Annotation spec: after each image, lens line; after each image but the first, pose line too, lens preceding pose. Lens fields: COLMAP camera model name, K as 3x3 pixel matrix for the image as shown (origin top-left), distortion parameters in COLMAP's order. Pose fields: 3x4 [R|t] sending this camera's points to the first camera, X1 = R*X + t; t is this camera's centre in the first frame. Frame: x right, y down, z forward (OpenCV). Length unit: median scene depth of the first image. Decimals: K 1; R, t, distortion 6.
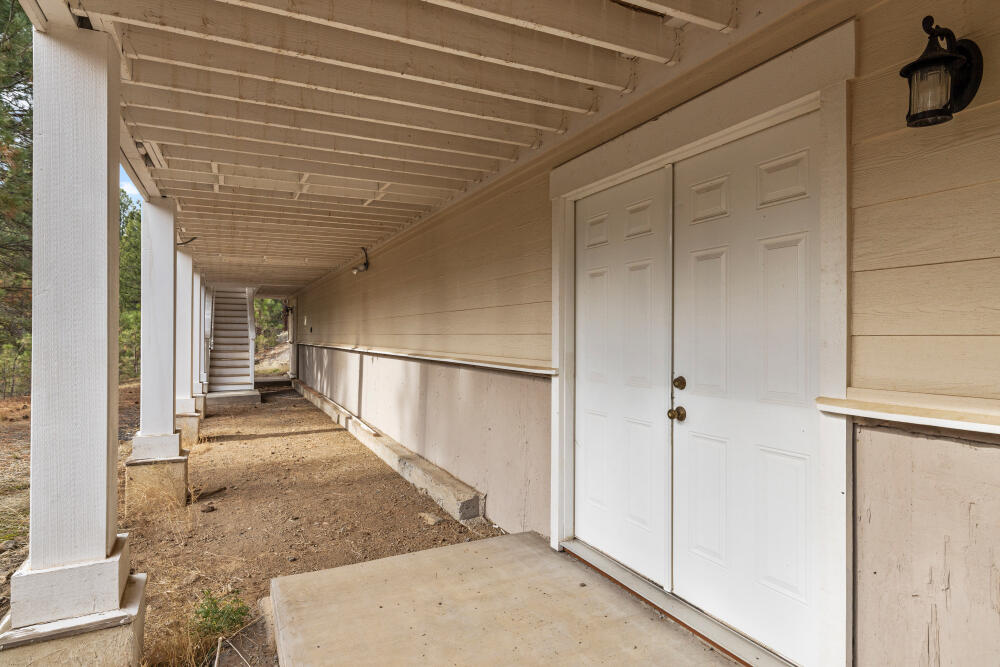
lens RADIAL K [[567.2, 0, 500.0], [0, 567.2, 333.5], [0, 0, 1]] dist [-0.000583, -0.000002]
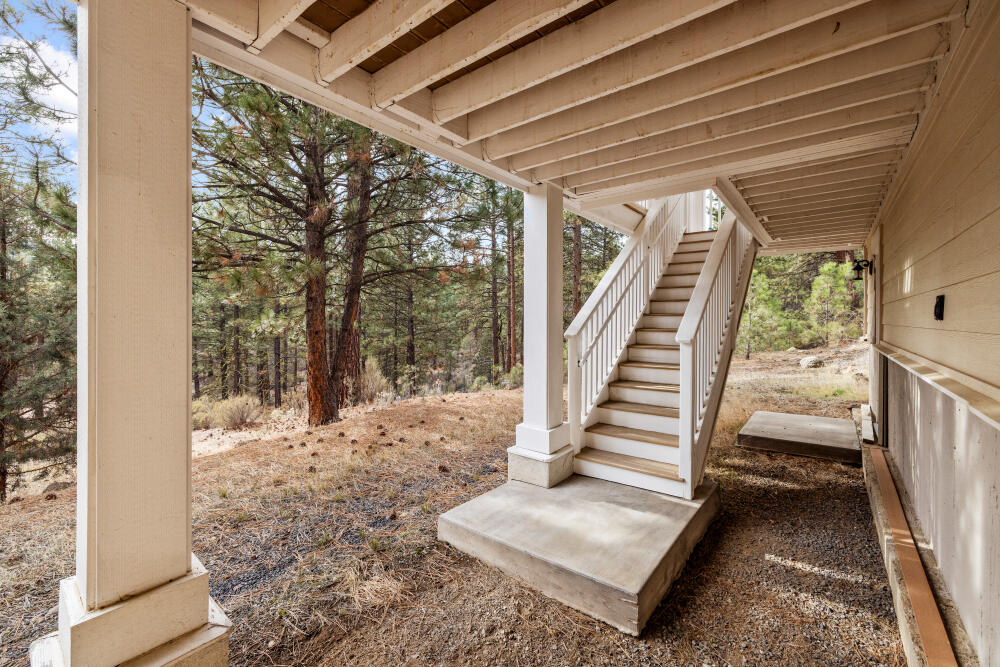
lens RADIAL K [[426.6, 0, 498.6], [0, 426.6, 325.8], [0, 0, 1]] dist [-0.000134, 0.000094]
pose [[0.444402, 0.007931, -0.895792, -0.227277], [0.005685, 0.999916, 0.011673, -0.001920], [0.895810, -0.010281, 0.444319, 0.673962]]
